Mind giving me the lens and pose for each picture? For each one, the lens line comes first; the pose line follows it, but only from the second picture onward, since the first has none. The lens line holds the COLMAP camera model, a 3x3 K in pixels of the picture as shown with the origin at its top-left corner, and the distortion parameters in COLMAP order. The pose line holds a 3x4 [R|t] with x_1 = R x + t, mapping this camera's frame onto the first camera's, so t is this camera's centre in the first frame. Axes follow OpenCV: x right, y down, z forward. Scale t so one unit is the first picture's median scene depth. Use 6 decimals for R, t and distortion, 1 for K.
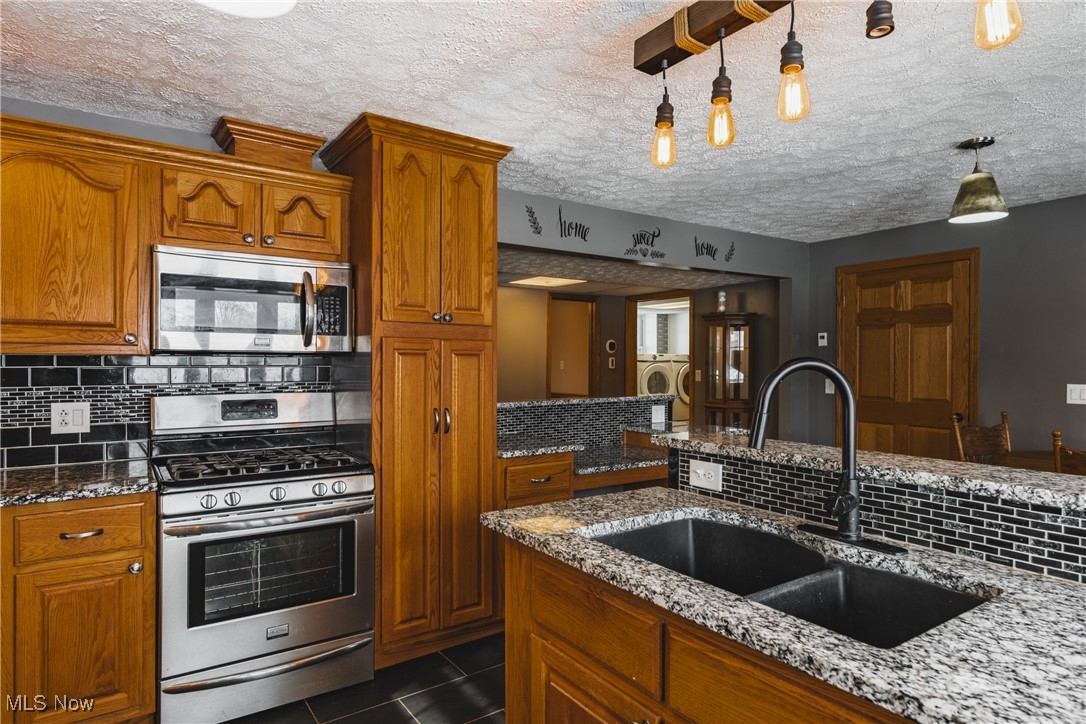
lens RADIAL K [[622.4, 0, 546.9], [0, 622.4, 366.5], [0, 0, 1]] dist [0.002978, -0.002853]
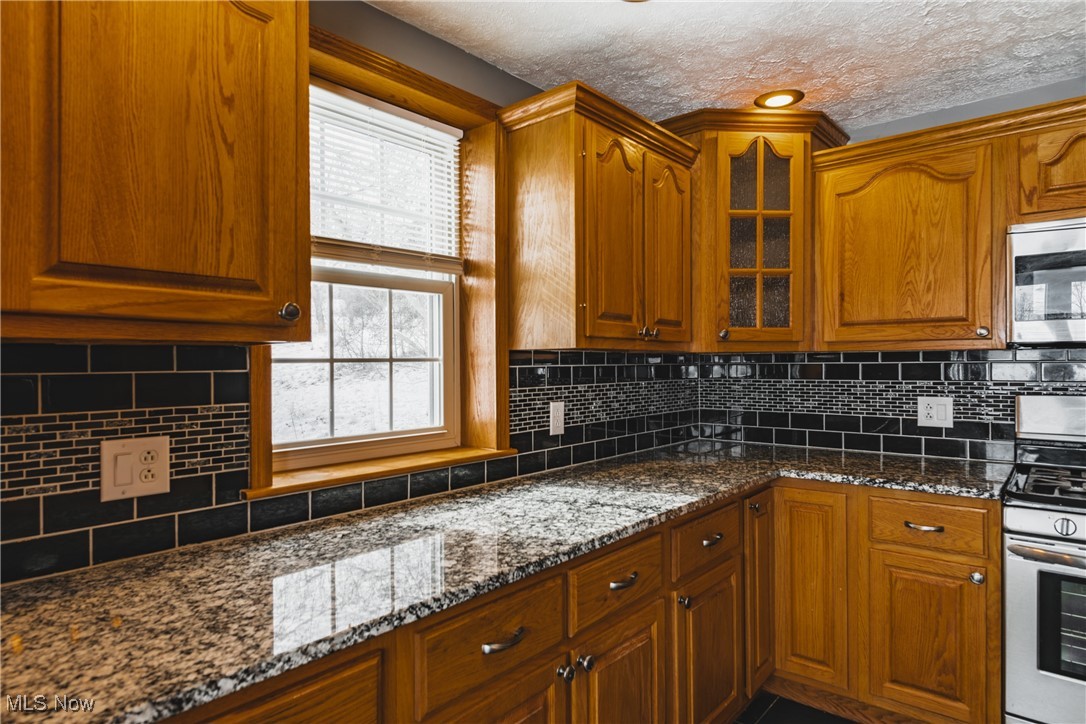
lens RADIAL K [[622.4, 0, 545.6], [0, 622.4, 364.6], [0, 0, 1]] dist [0.002978, -0.002853]
pose [[0.256461, 0.000688, -0.966554, 0.069422], [0.004305, 0.999989, 0.001854, -0.000370], [0.966545, -0.004637, 0.256455, 0.126126]]
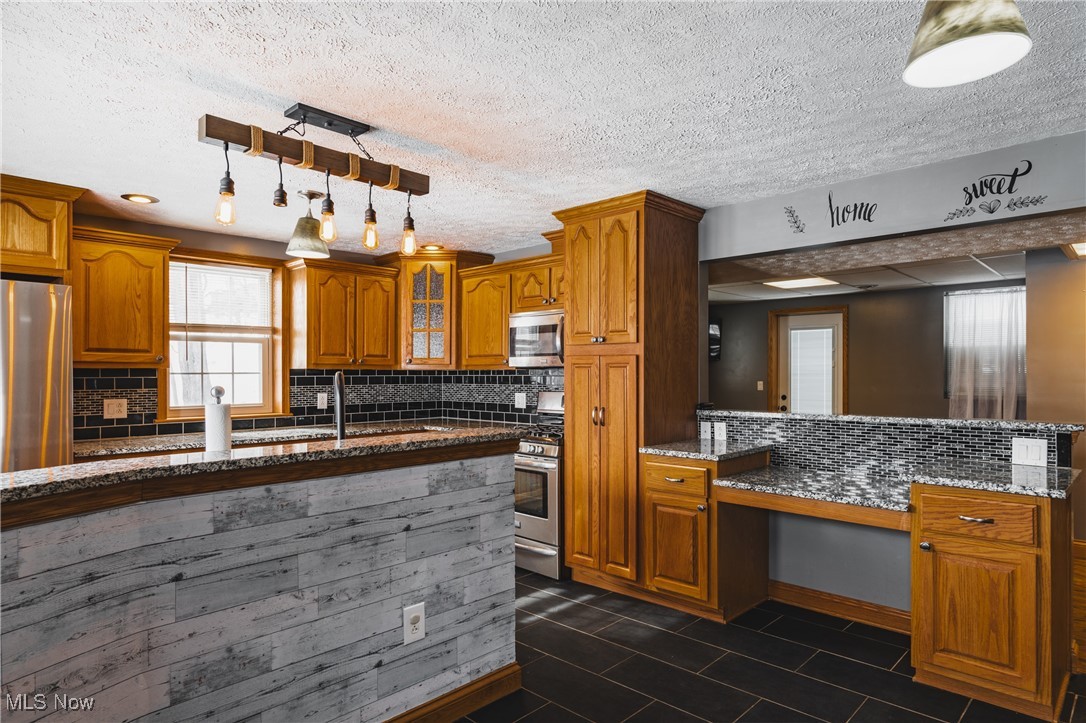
lens RADIAL K [[622.4, 0, 545.5], [0, 622.4, 377.4], [0, 0, 1]] dist [0.002978, -0.002853]
pose [[0.193669, 0.006459, -0.981046, 1.354526], [-0.000914, 0.999979, 0.006403, -0.006532], [0.981066, -0.000344, 0.193671, 0.748329]]
